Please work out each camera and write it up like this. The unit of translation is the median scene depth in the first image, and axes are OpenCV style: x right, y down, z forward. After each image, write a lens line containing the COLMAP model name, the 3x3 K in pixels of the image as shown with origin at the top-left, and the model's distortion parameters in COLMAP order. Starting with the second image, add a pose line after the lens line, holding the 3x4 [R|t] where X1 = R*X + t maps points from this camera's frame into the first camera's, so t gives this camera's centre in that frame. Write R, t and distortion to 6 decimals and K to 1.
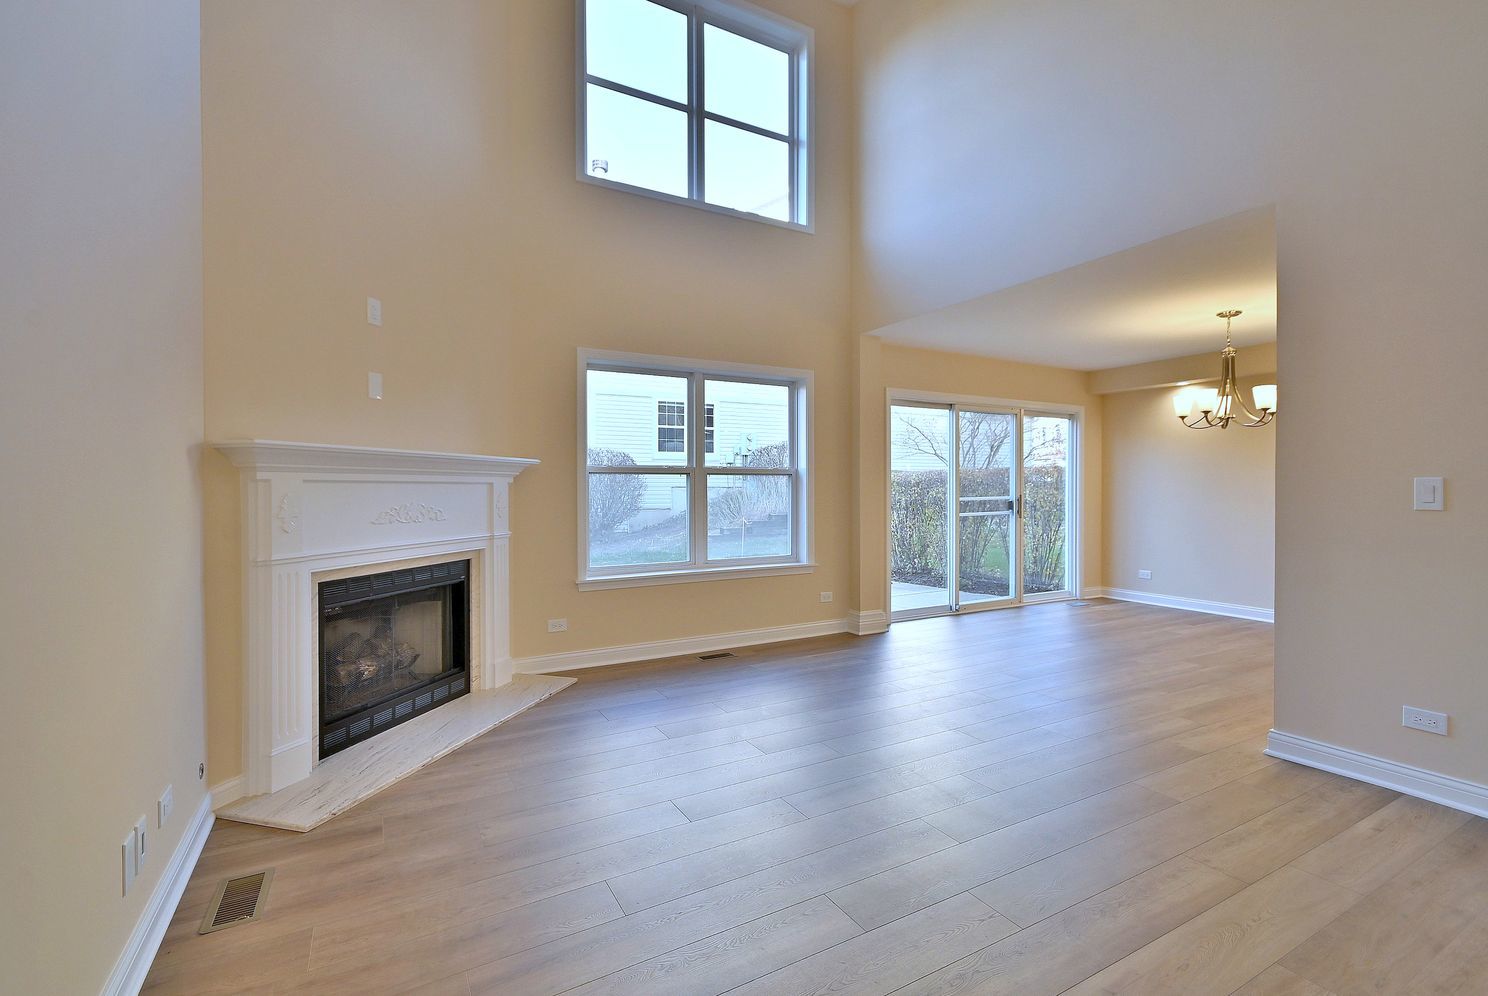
lens RADIAL K [[654.8, 0, 746.5], [0, 654.8, 486.1], [0, 0, 1]] dist [0.006468, -0.004286]
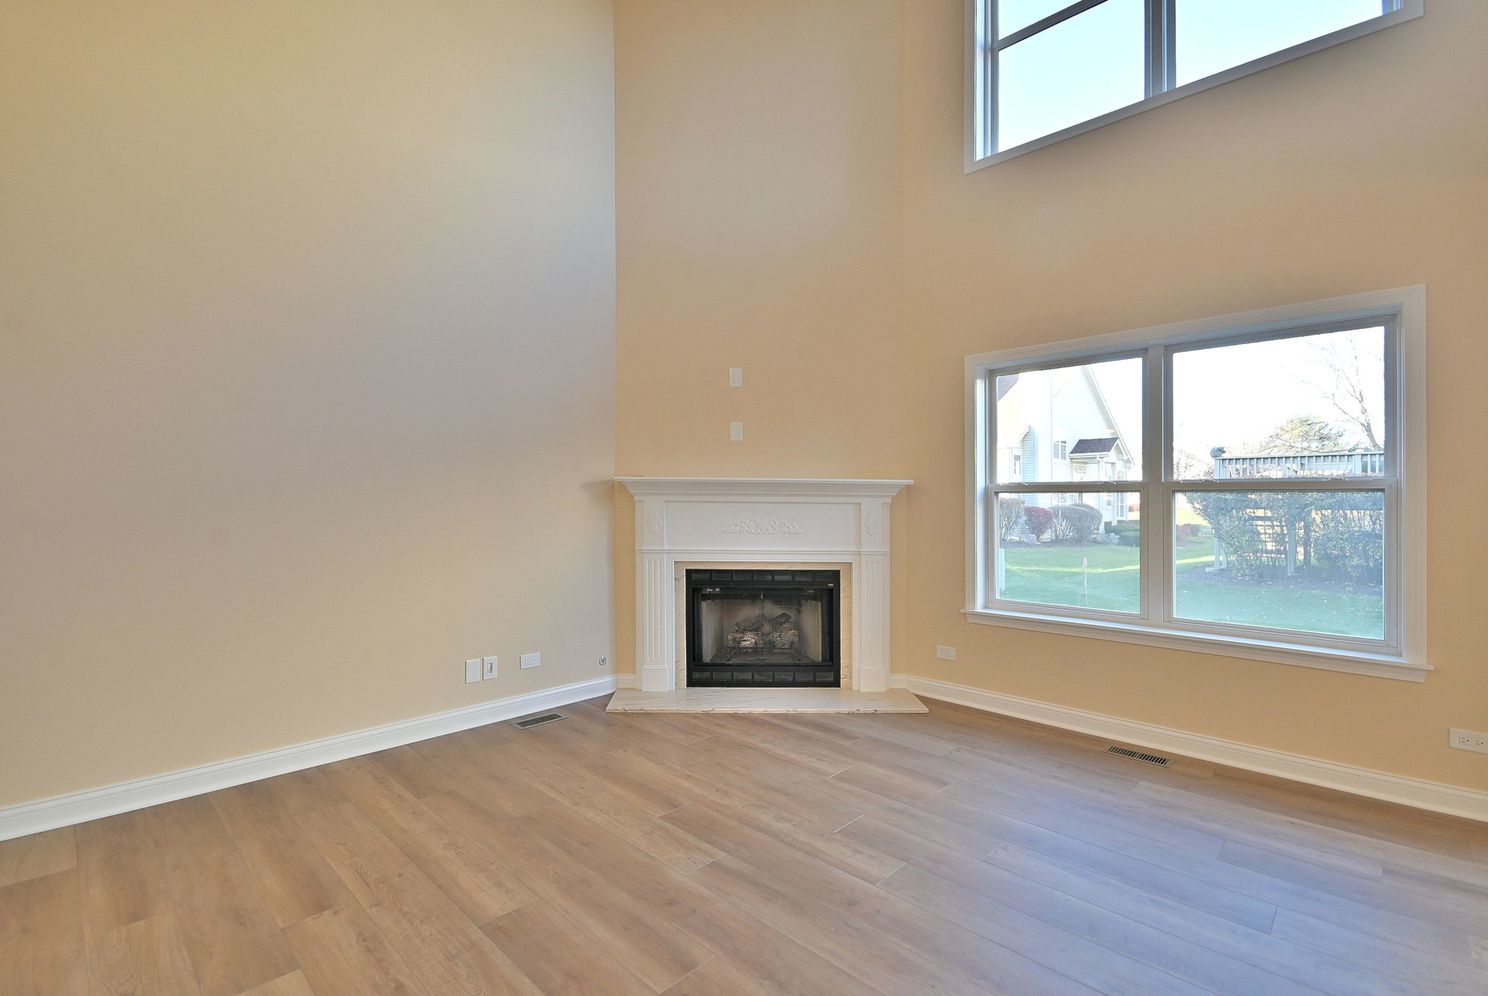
lens RADIAL K [[654.8, 0, 727.6], [0, 654.8, 510.3], [0, 0, 1]] dist [0.006468, -0.004286]
pose [[0.283529, 0.010415, -0.958907, 0.589304], [-0.006907, 0.999937, 0.008818, 0.000147], [0.958939, 0.004123, 0.283583, 0.486193]]
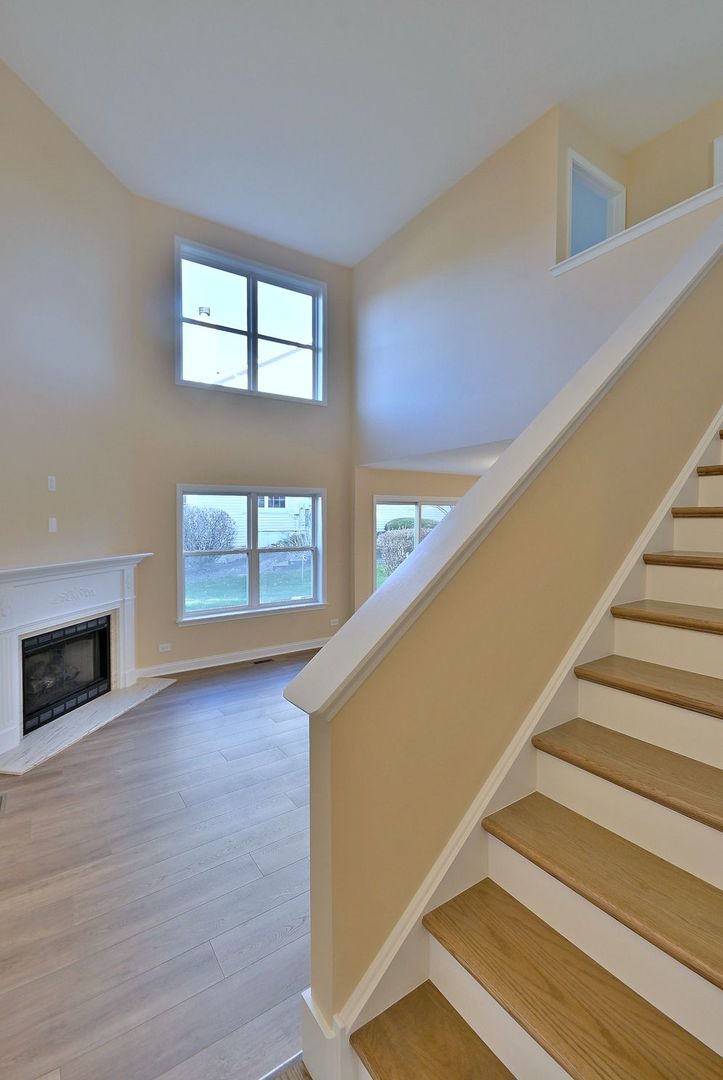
lens RADIAL K [[475.3, 0, 367.8], [0, 475.3, 521.4], [0, 0, 1]] dist [0.006468, -0.004286]
pose [[0.995165, 0.003664, 0.098150, 0.121789], [-0.004721, 0.999933, 0.010538, -0.143742], [-0.098105, -0.010951, 0.995116, -0.291837]]
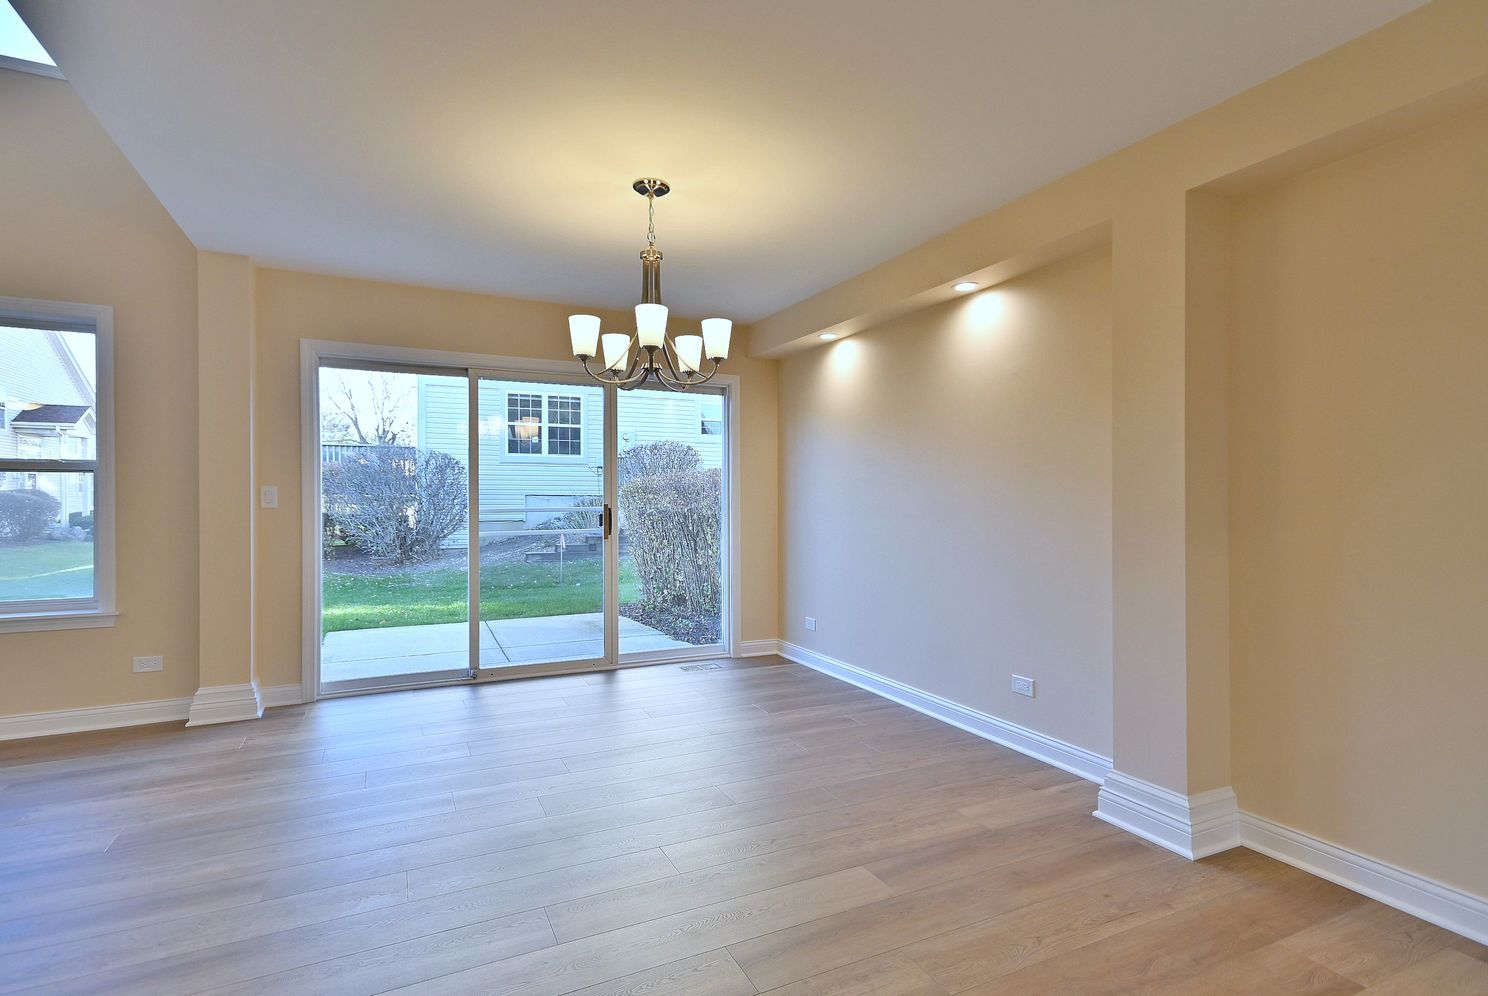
lens RADIAL K [[720.2, 0, 748.6], [0, 720.2, 504.3], [0, 0, 1]] dist [0.019206, -0.000033]
pose [[0.998853, 0.002169, -0.047828, 1.028275], [-0.001535, 0.999911, 0.013285, 0.005408], [0.047853, -0.013196, 0.998767, 0.457480]]
